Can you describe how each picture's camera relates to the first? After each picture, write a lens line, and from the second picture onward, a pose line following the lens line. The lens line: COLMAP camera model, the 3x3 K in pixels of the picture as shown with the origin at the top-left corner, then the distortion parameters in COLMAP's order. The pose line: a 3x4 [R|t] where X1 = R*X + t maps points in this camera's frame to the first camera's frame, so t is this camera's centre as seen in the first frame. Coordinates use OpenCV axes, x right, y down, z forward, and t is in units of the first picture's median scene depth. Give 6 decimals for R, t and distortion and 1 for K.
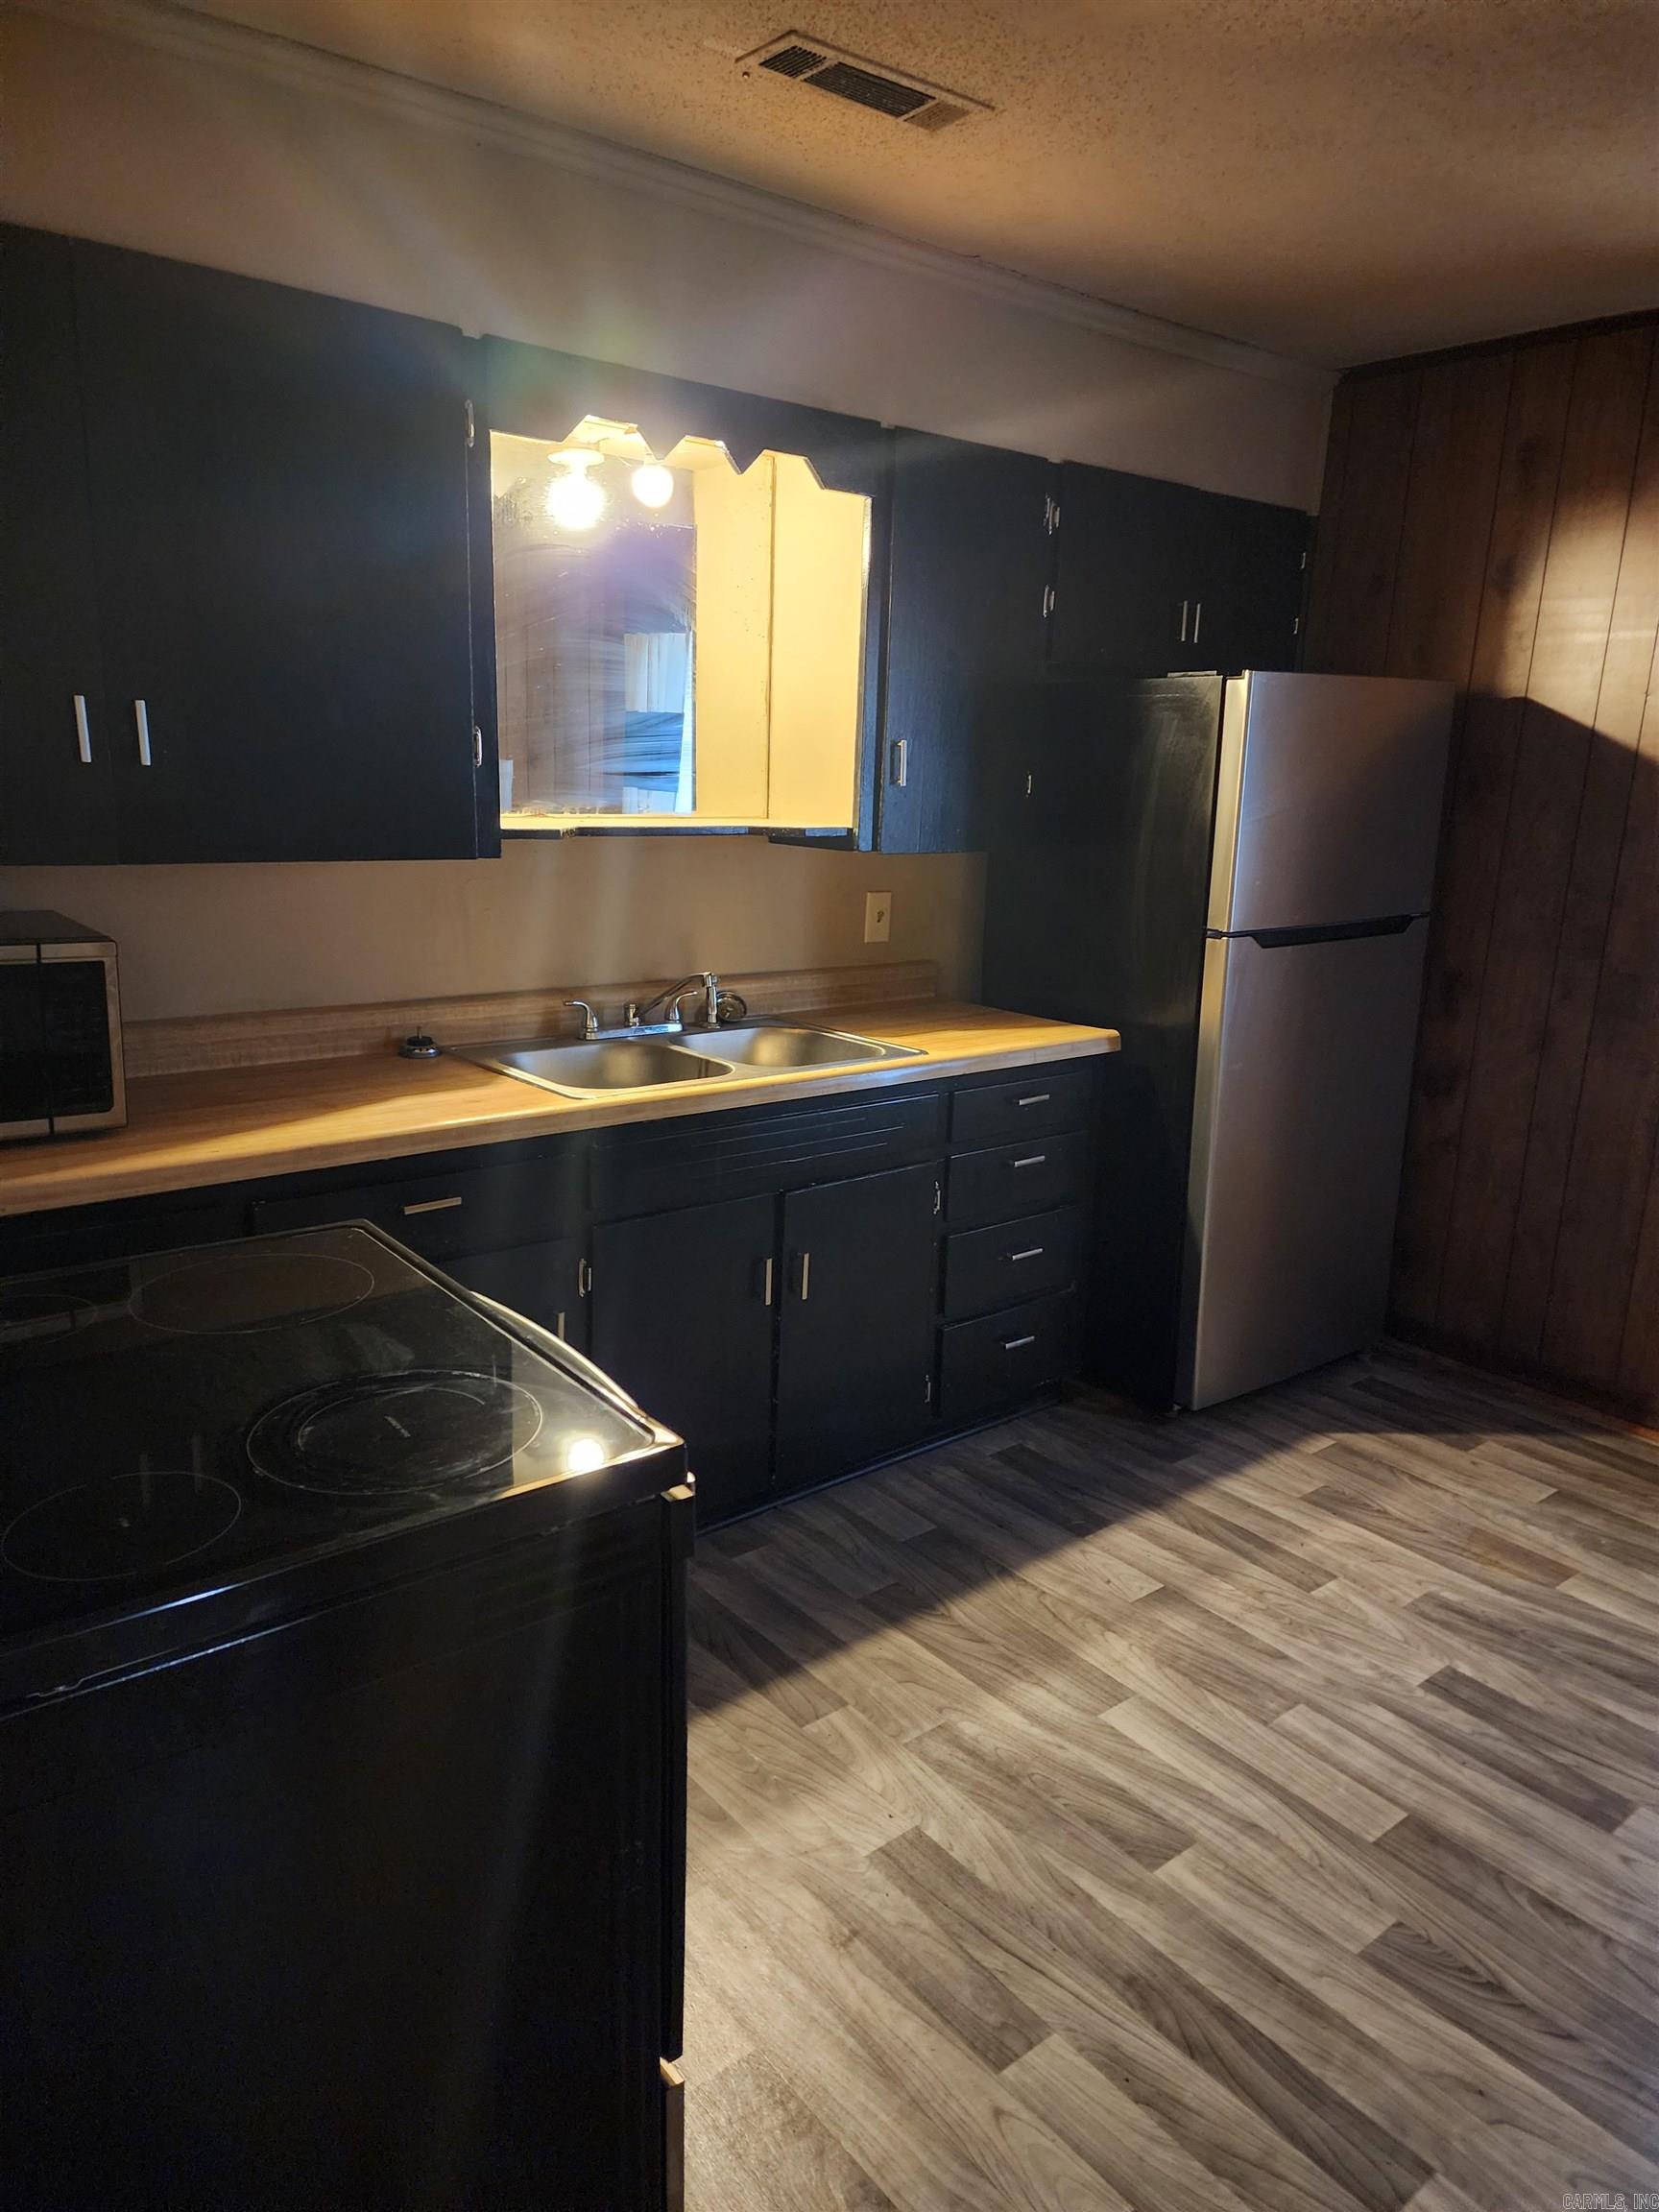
lens RADIAL K [[1482.1, 0, 823.9], [0, 1482.1, 1106.1], [0, 0, 1]] dist [0.077099, -0.037724]
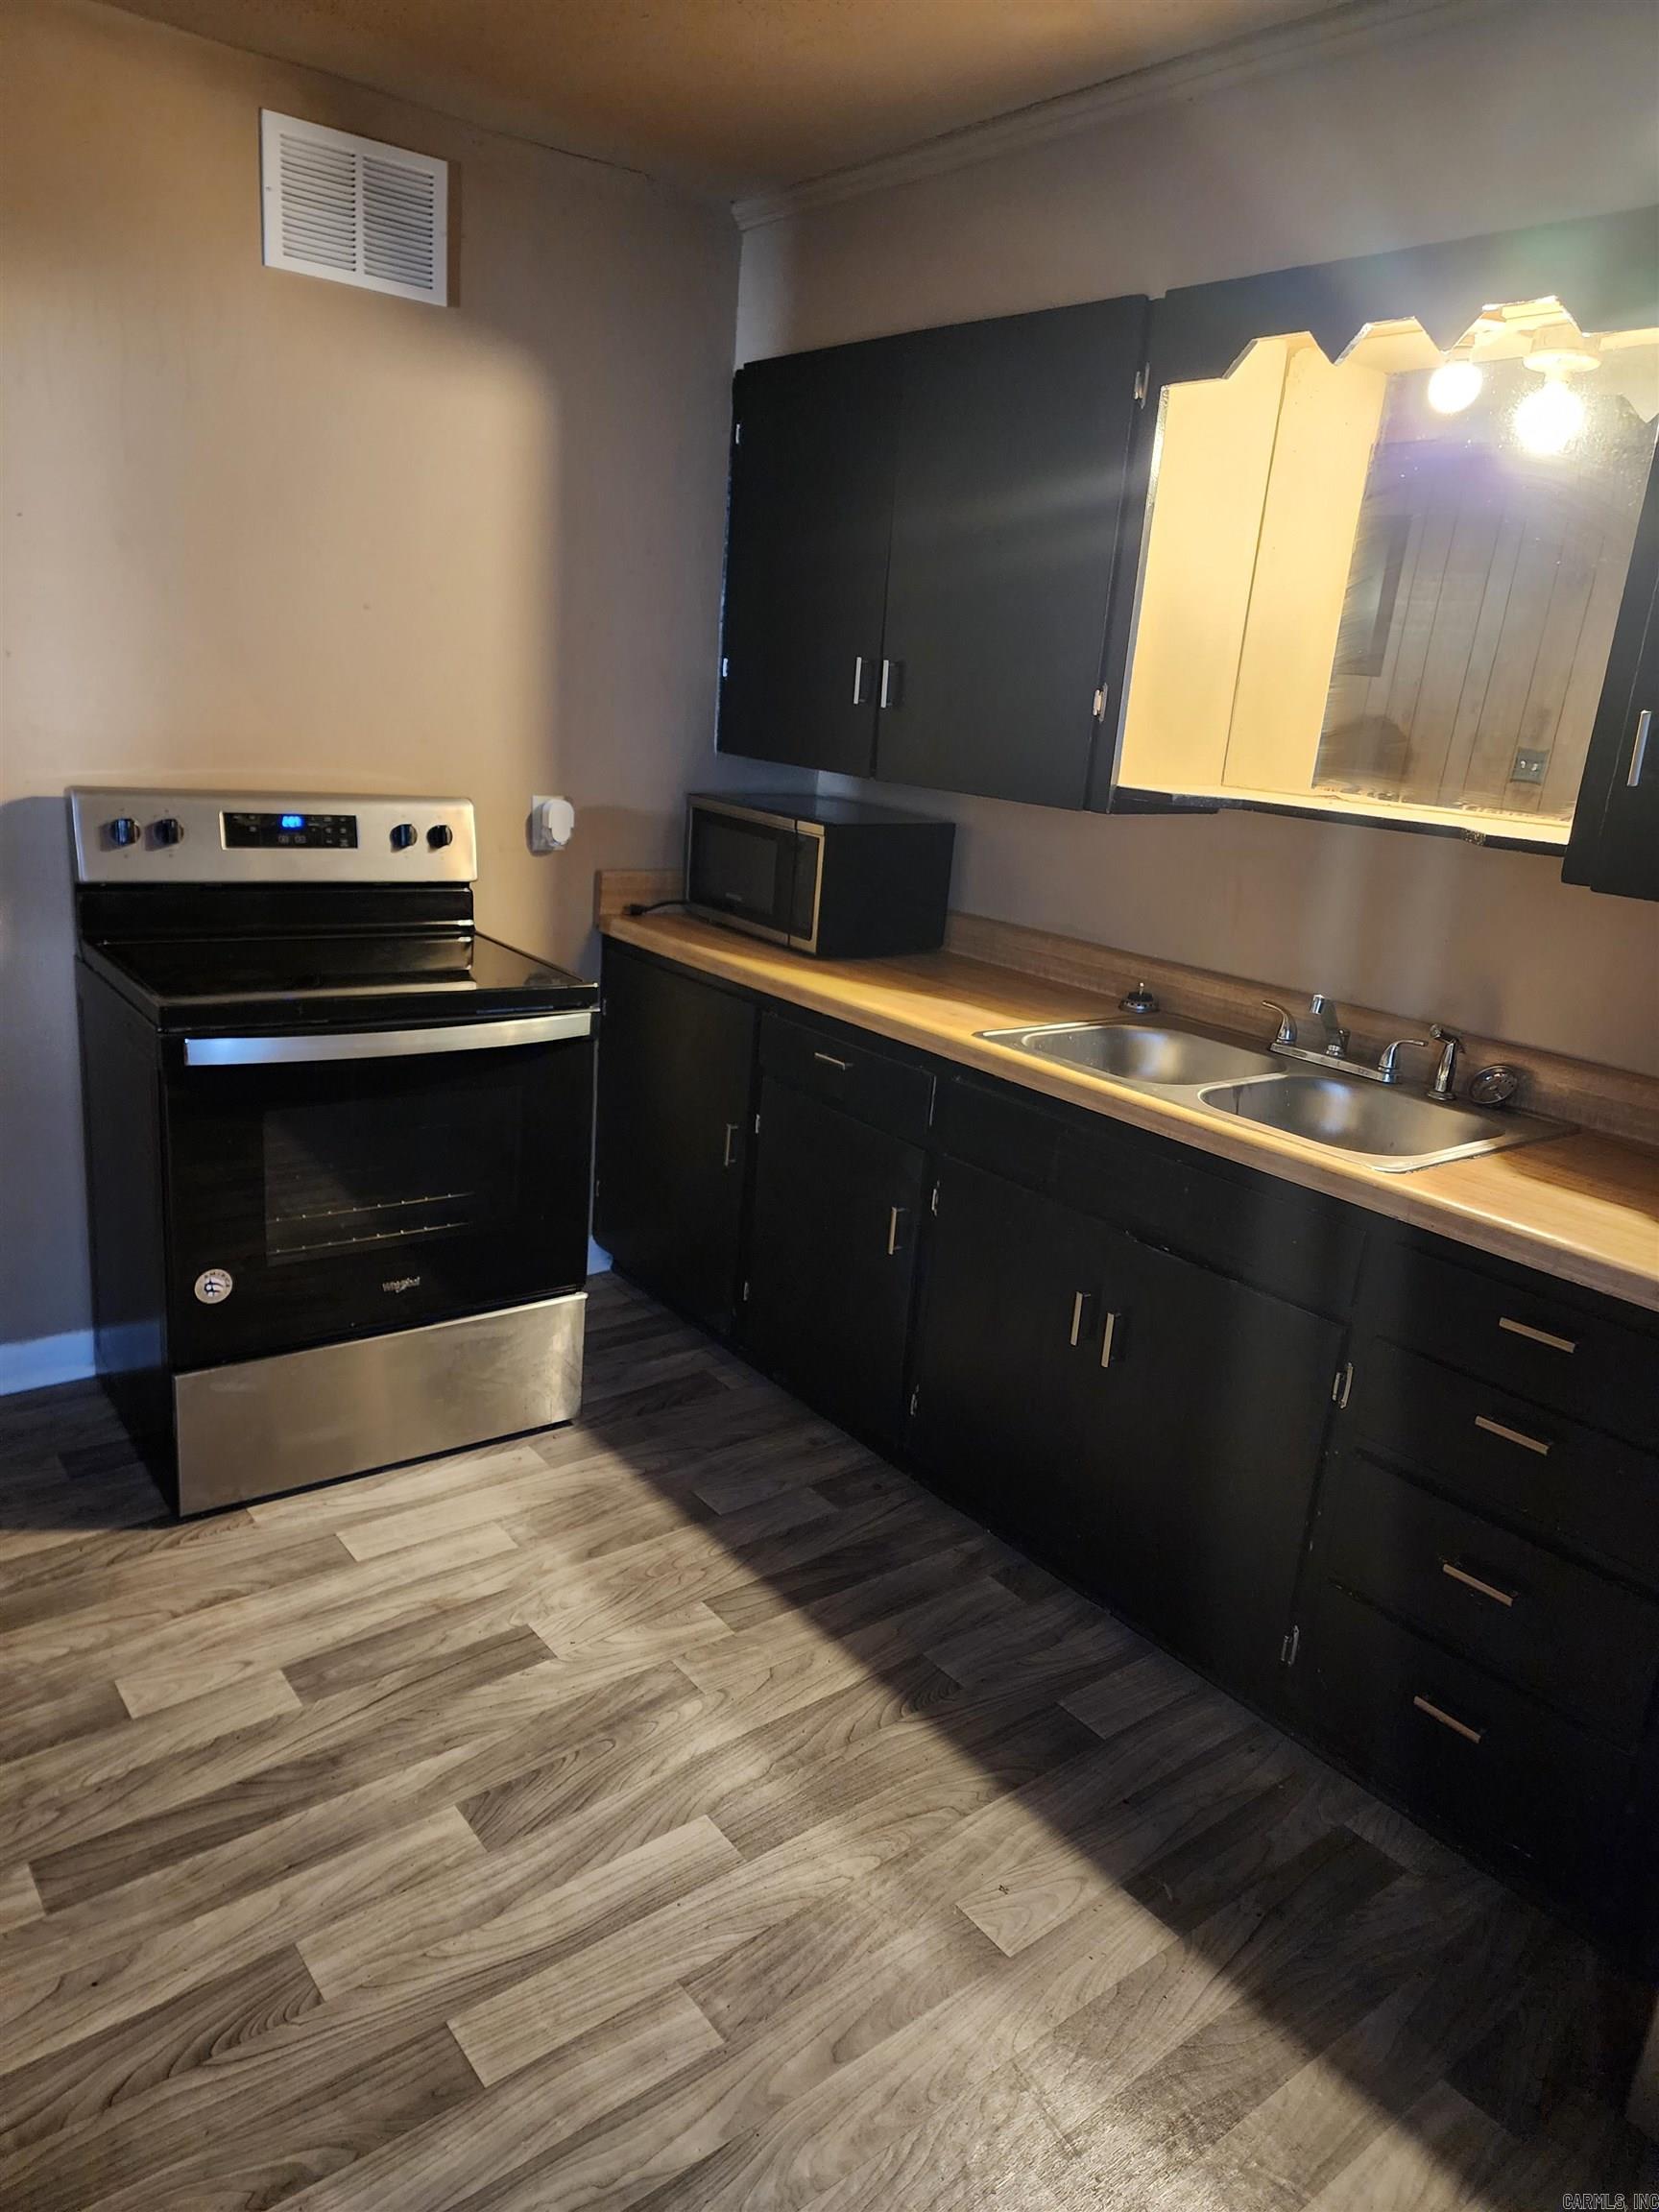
lens RADIAL K [[1482.1, 0, 818.2], [0, 1482.1, 1106.9], [0, 0, 1]] dist [0.077099, -0.037724]
pose [[-0.009085, 0.252050, -0.967671, 1.053375], [-0.305764, 0.920661, 0.242676, -0.217919], [0.952064, 0.298083, 0.068704, 1.030250]]
